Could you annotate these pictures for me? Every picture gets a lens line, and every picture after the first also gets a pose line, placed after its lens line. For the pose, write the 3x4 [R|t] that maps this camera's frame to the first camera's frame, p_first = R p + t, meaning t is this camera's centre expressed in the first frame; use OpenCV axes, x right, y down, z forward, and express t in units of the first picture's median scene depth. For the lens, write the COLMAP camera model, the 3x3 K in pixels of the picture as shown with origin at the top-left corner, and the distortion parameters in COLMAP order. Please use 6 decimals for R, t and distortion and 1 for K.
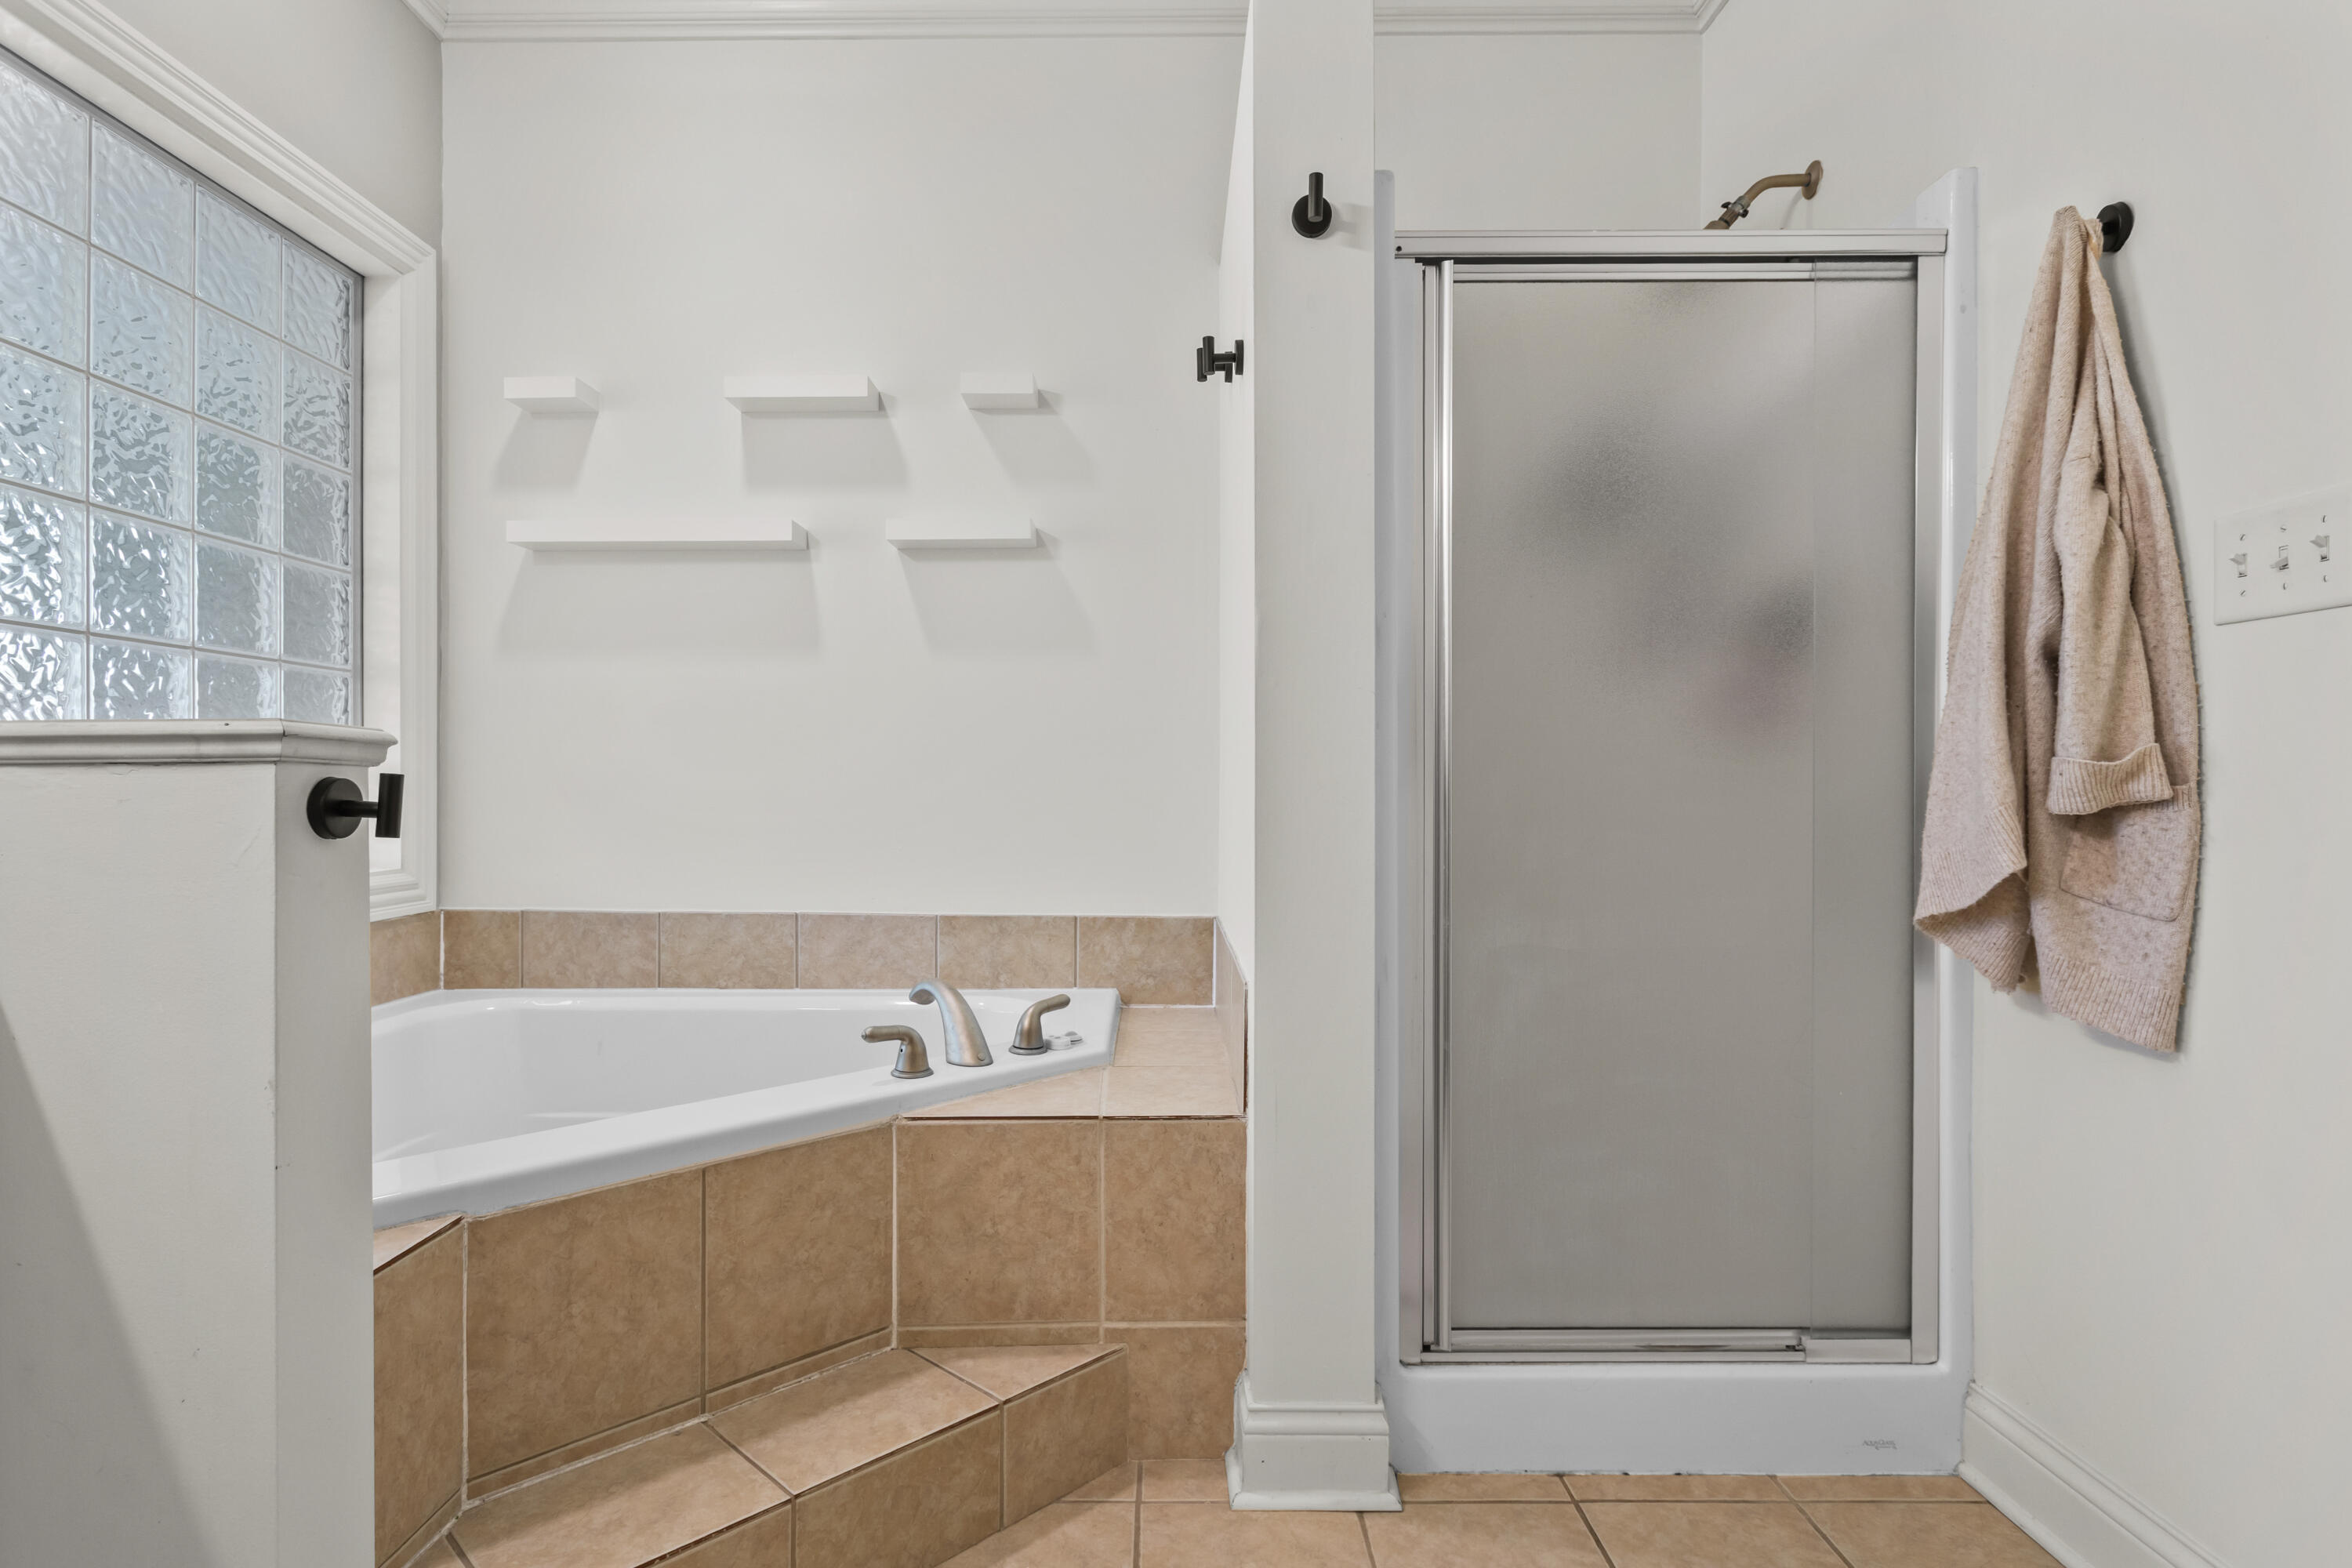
lens RADIAL K [[1188.7, 0, 1176.0], [0, 1188.7, 784.0], [0, 0, 1]] dist [-0.002331, -0.000226]
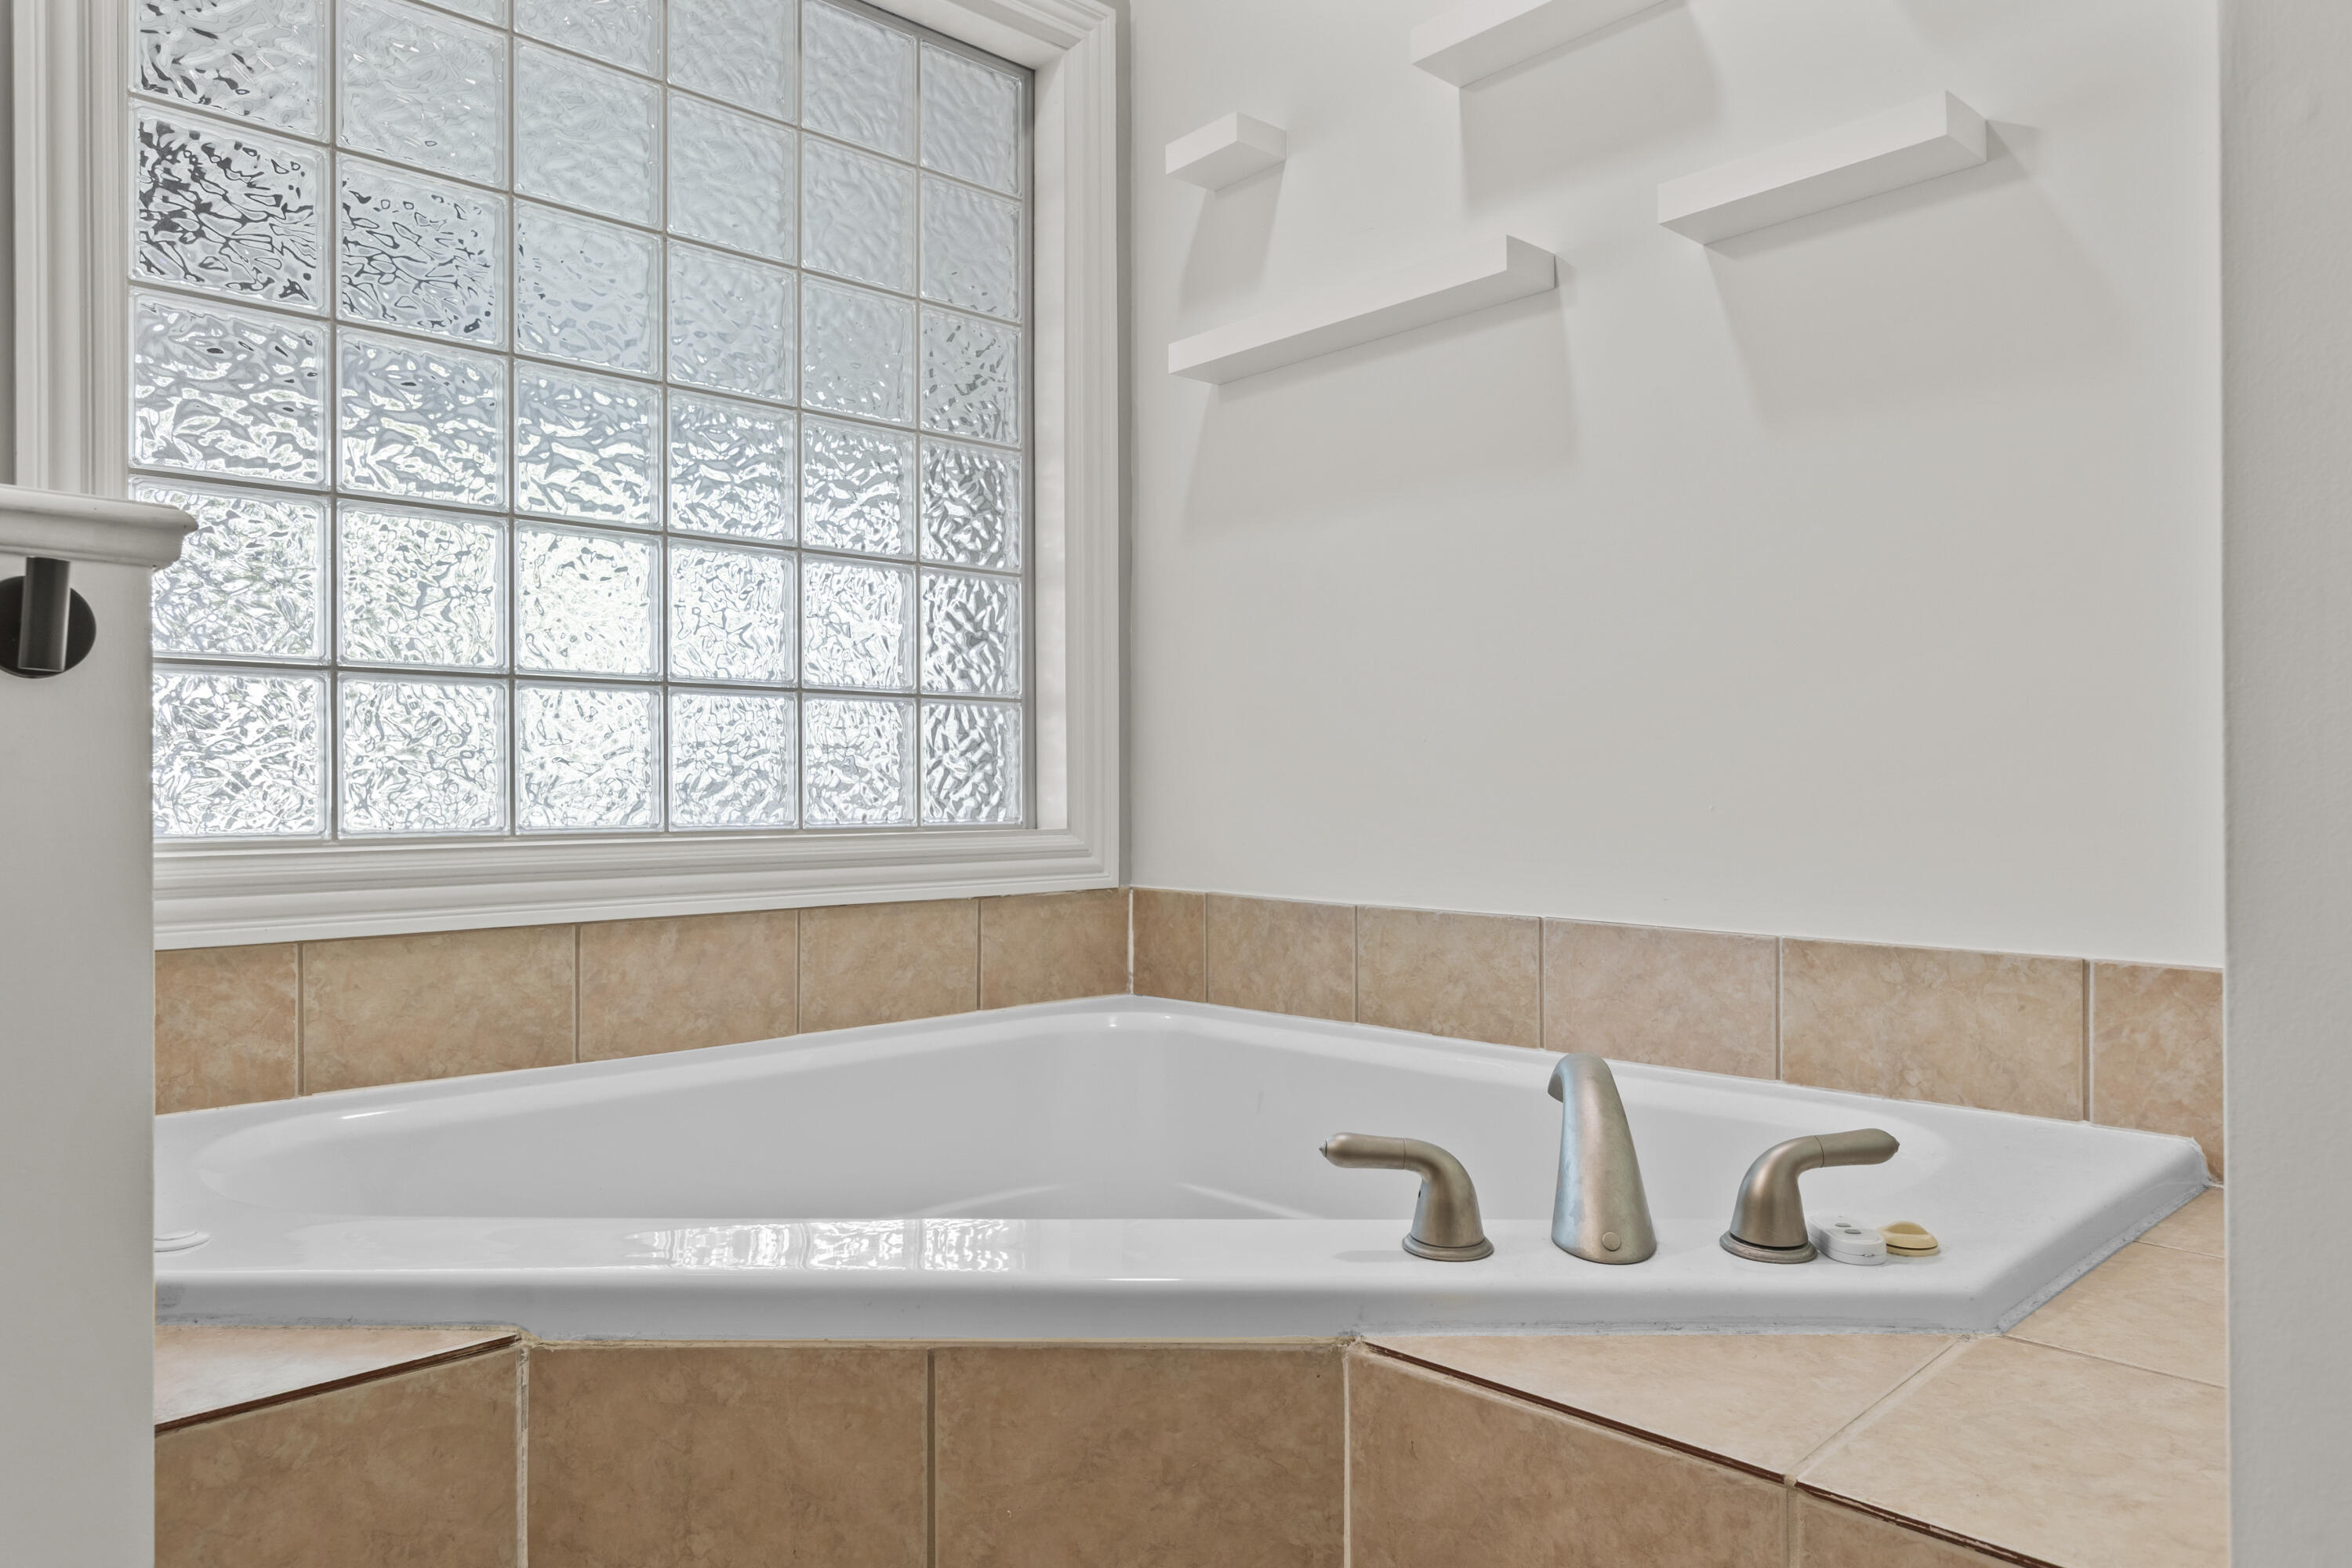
lens RADIAL K [[1519.9, 0, 1176.0], [0, 1519.9, 784.0], [0, 0, 1]] dist [0.000129, 0.000192]
pose [[0.678222, -0.010532, -0.734782, 0.103492], [0.009698, 0.999938, -0.005380, 0.045714], [0.734793, -0.003477, 0.678282, 0.369295]]
